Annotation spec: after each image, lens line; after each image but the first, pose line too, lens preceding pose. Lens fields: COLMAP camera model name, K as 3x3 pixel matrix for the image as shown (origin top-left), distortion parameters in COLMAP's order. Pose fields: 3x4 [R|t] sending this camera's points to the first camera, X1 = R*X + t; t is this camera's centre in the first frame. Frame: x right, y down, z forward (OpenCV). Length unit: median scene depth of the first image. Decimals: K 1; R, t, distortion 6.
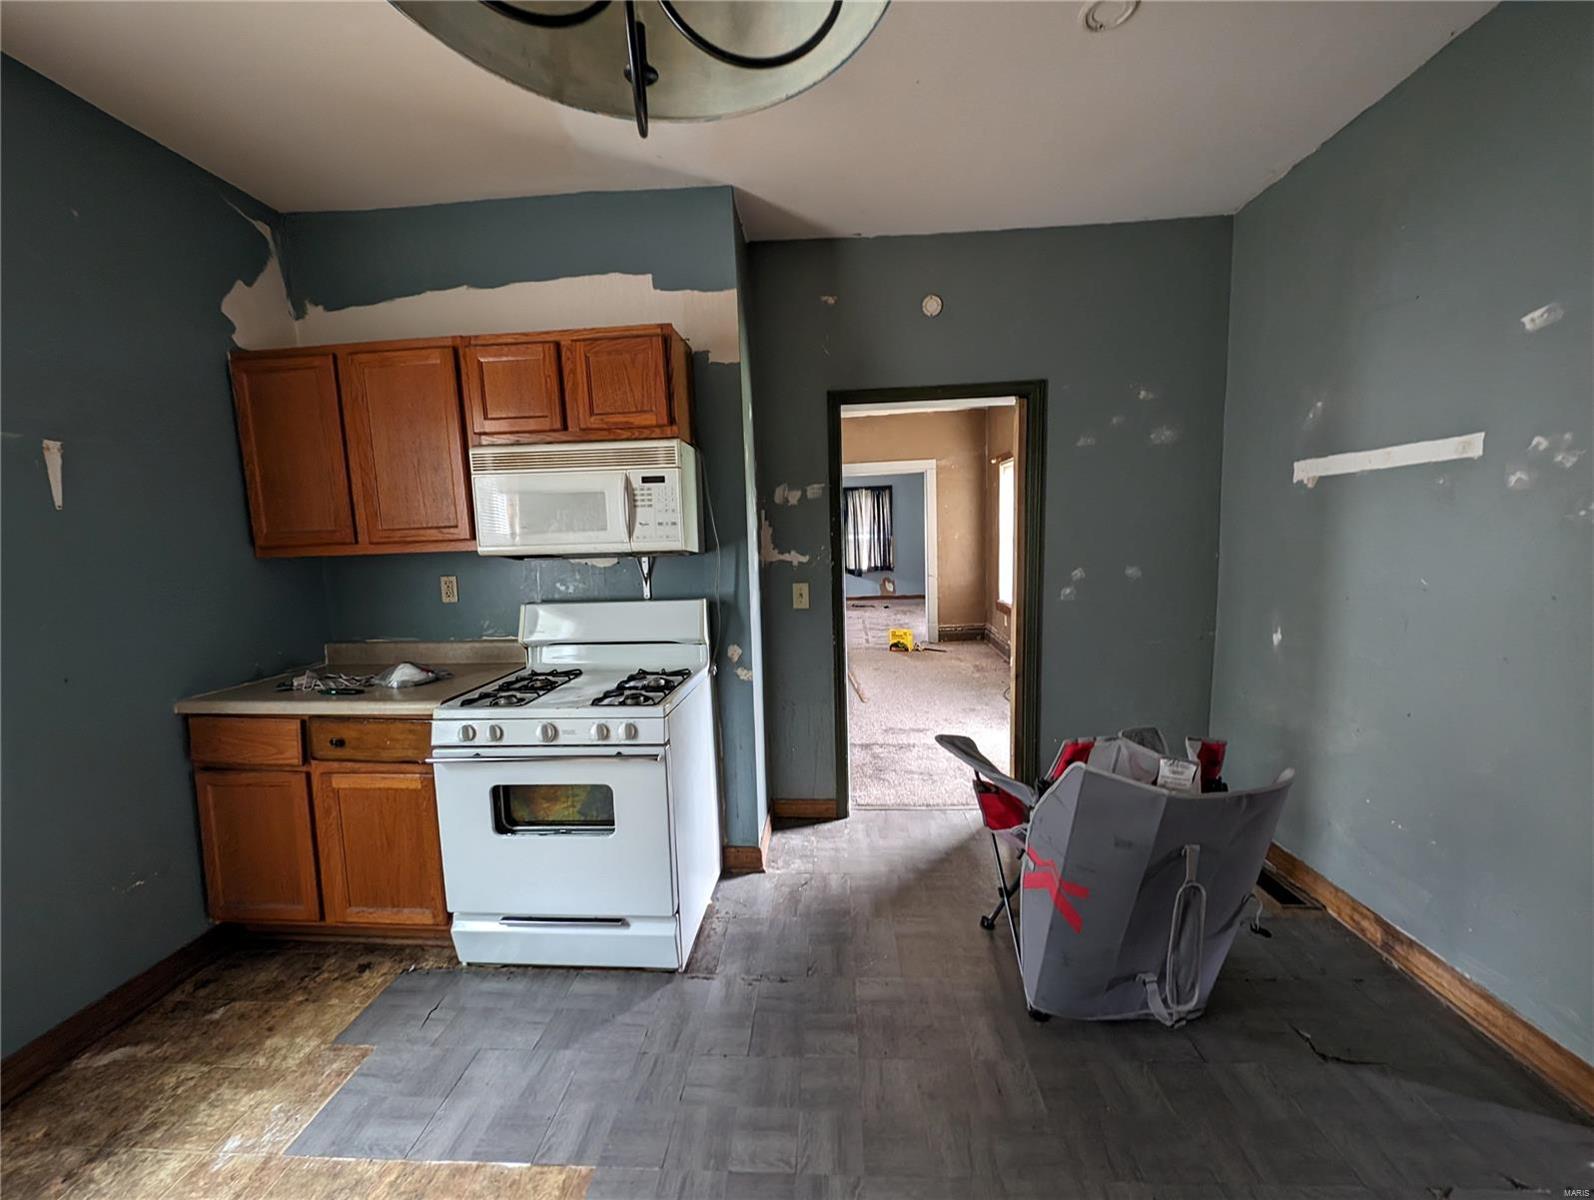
lens RADIAL K [[599.7, 0, 797.7], [0, 599.7, 598.2], [0, 0, 1]] dist [0.003958, -0.001270]
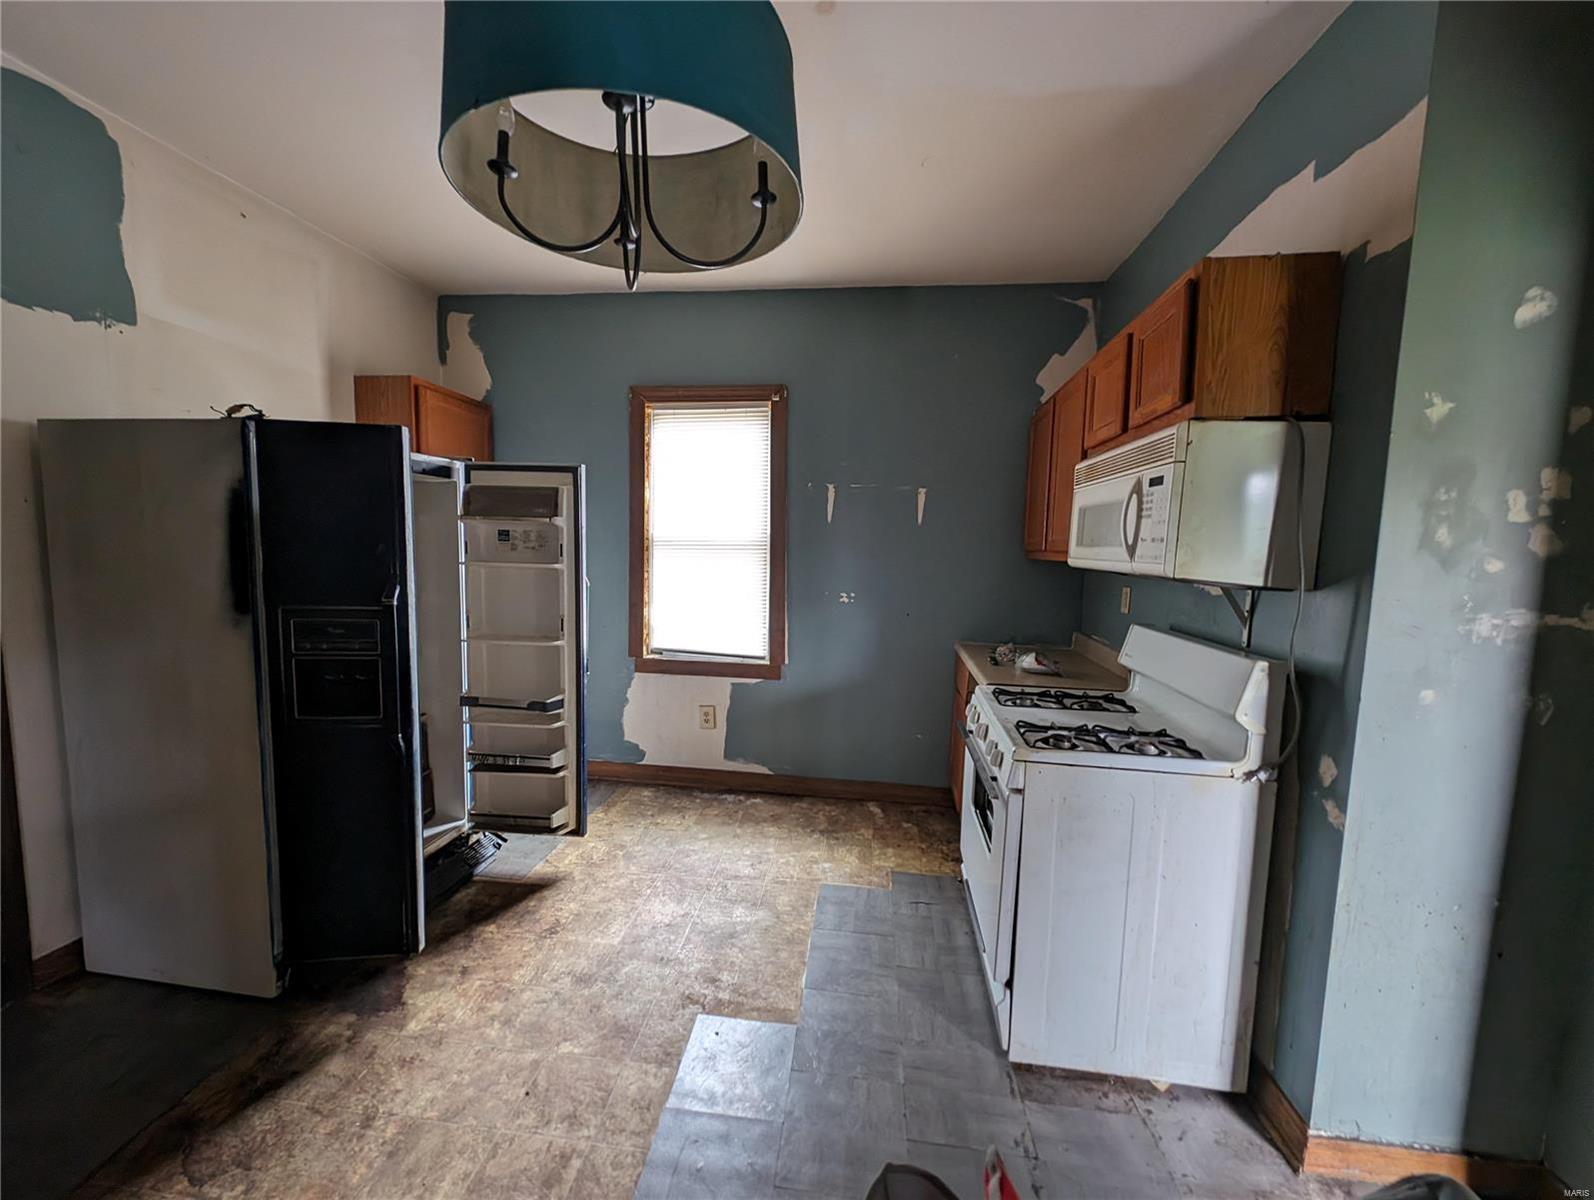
lens RADIAL K [[599.7, 0, 801.3], [0, 599.7, 600.8], [0, 0, 1]] dist [0.003958, -0.001270]
pose [[-0.055082, 0.125260, -0.990594, 0.483431], [-0.129976, 0.982759, 0.131496, -0.080291], [0.989986, 0.135996, -0.037851, 0.528511]]
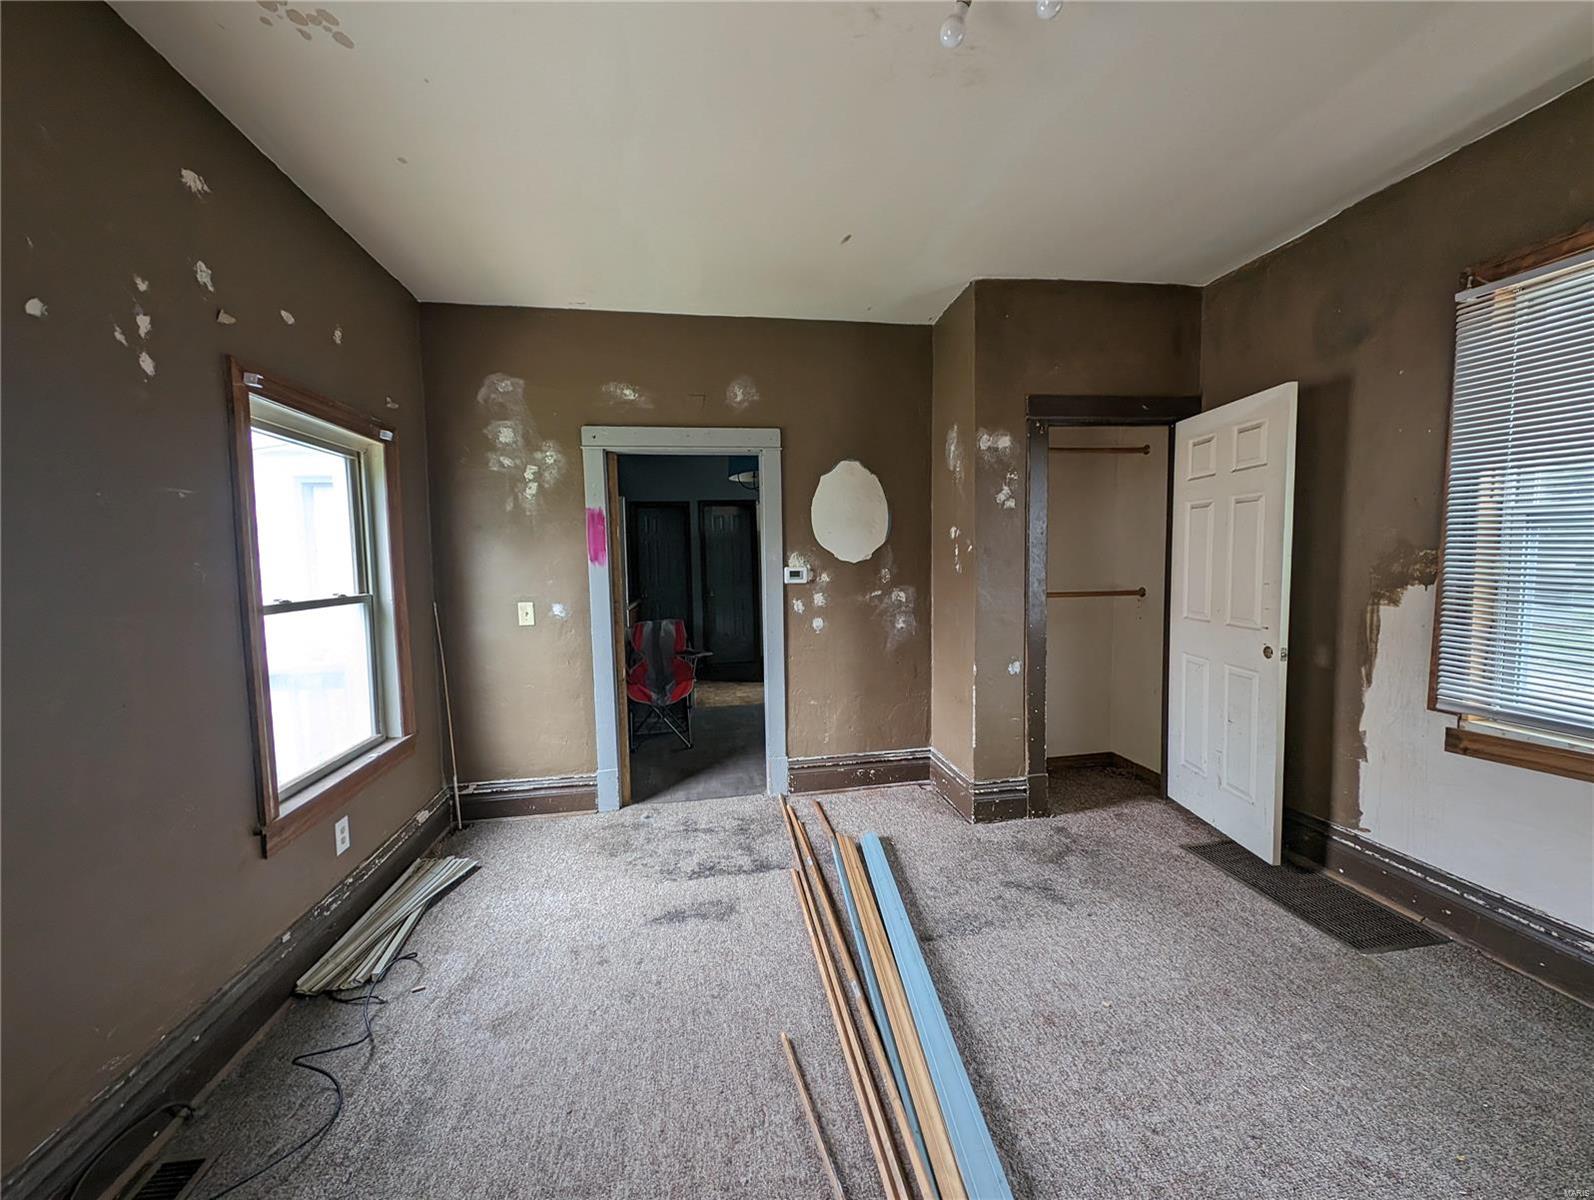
lens RADIAL K [[599.7, 0, 799.8], [0, 599.7, 599.7], [0, 0, 1]] dist [0.003958, -0.001270]
pose [[-0.972890, 0.065465, -0.221809, 0.343536], [0.023890, 0.982417, 0.185165, -0.298551], [0.230030, 0.174846, -0.957348, 2.711405]]
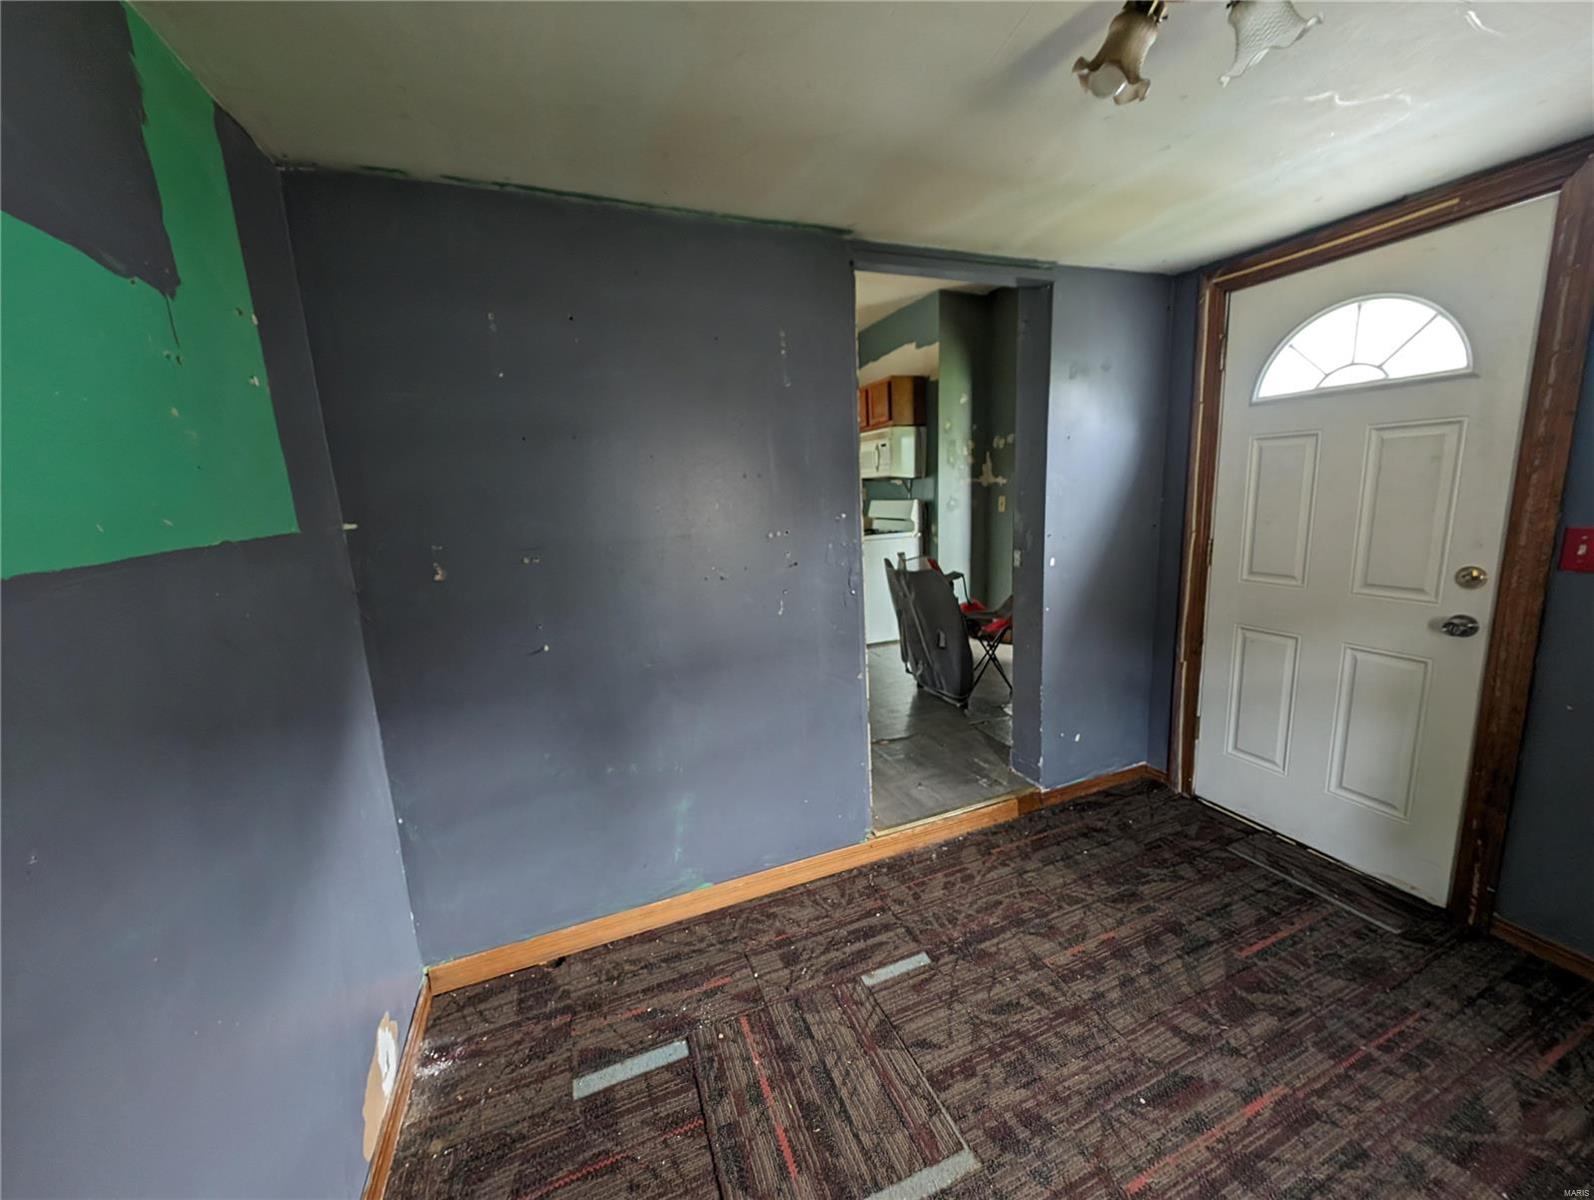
lens RADIAL K [[599.7, 0, 796.3], [0, 599.7, 599.2], [0, 0, 1]] dist [0.003958, -0.001270]
pose [[0.434873, 0.172451, -0.883825, 1.552327], [-0.069313, 0.984990, 0.158085, 0.040143], [0.897820, -0.007486, 0.440298, -0.294923]]
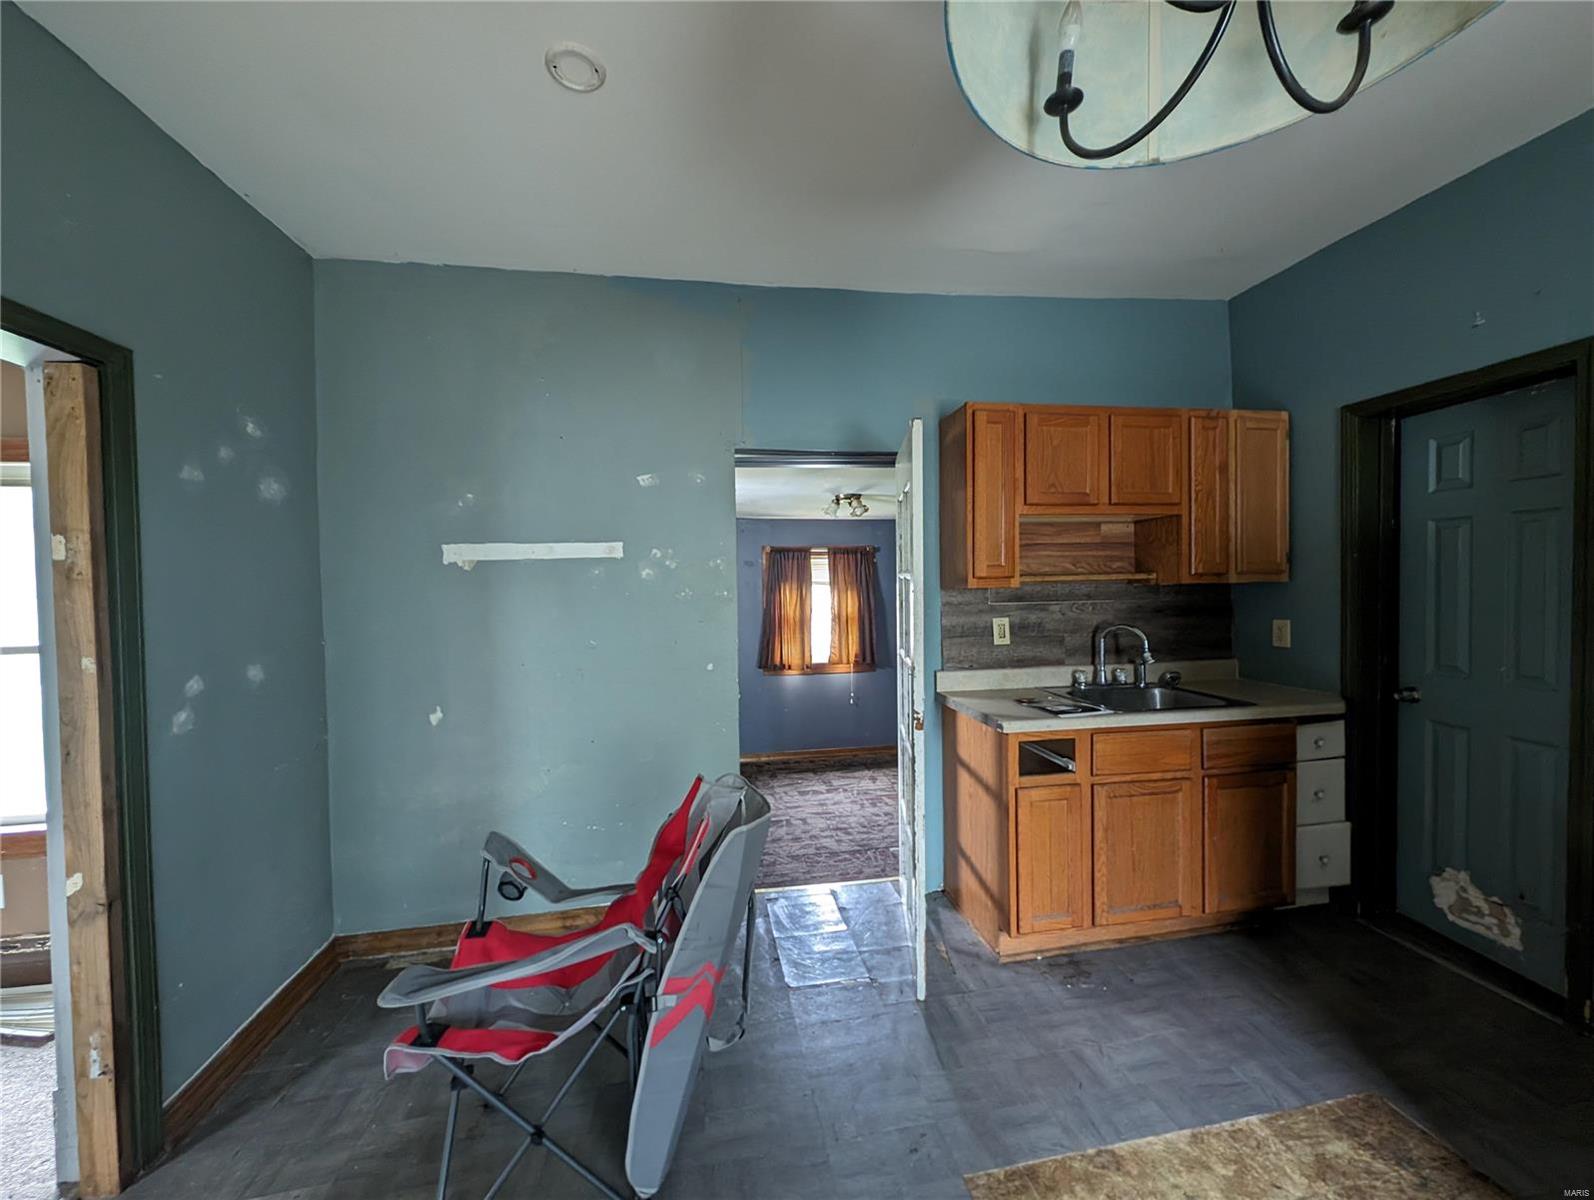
lens RADIAL K [[599.7, 0, 798.1], [0, 599.7, 595.8], [0, 0, 1]] dist [0.003958, -0.001270]
pose [[-0.224936, 0.019429, 0.974180, -0.310830], [0.136332, 0.990594, 0.011723, -0.064090], [-0.964789, 0.135448, -0.225469, 0.625858]]
